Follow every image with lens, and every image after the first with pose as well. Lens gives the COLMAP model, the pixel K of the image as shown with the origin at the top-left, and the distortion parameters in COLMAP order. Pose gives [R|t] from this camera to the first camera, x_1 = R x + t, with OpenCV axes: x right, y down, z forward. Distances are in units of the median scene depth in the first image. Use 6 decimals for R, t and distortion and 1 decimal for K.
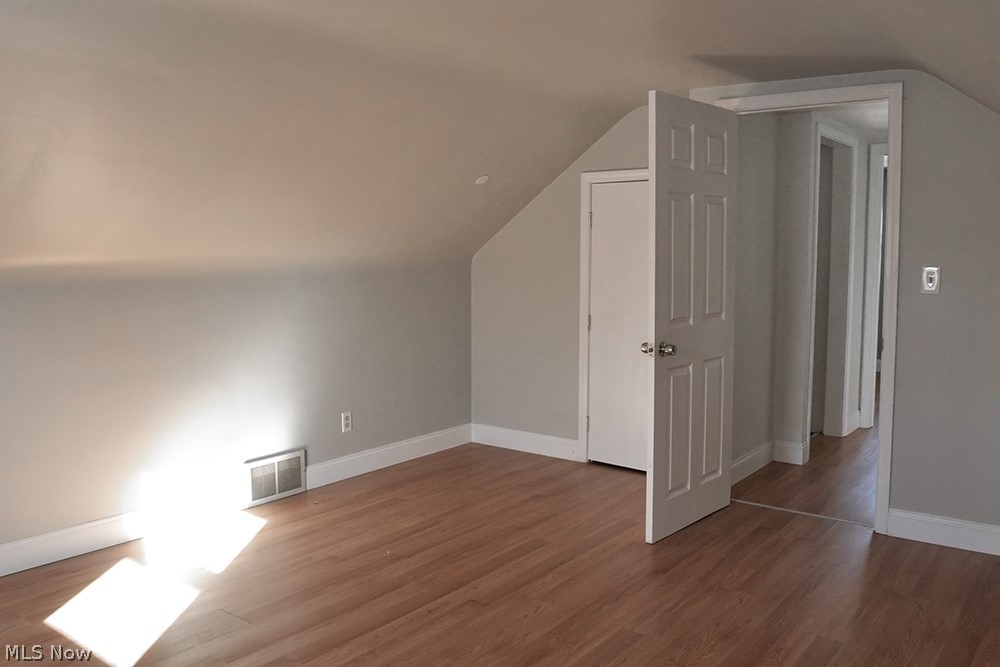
lens RADIAL K [[820.2, 0, 500.0], [0, 820.2, 333.5], [0, 0, 1]] dist [-0.076827, -0.001370]
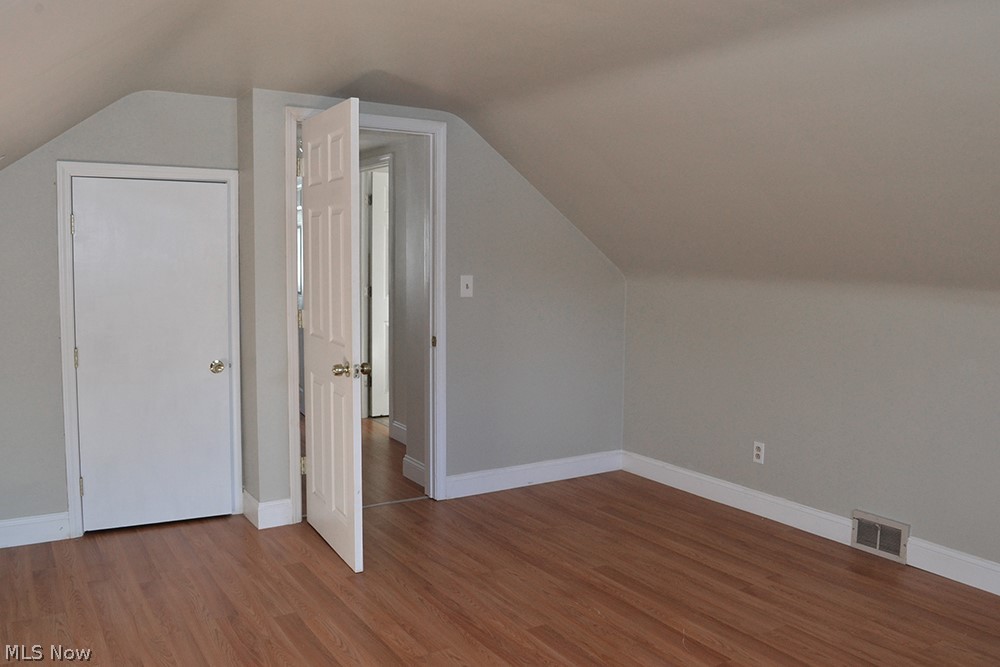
lens RADIAL K [[820.2, 0, 500.0], [0, 820.2, 333.5], [0, 0, 1]] dist [-0.076827, -0.001370]
pose [[0.343677, -0.085933, 0.935148, -0.609443], [0.082110, 0.994740, 0.061232, -0.063988], [-0.935491, 0.055741, 0.348925, 0.481552]]
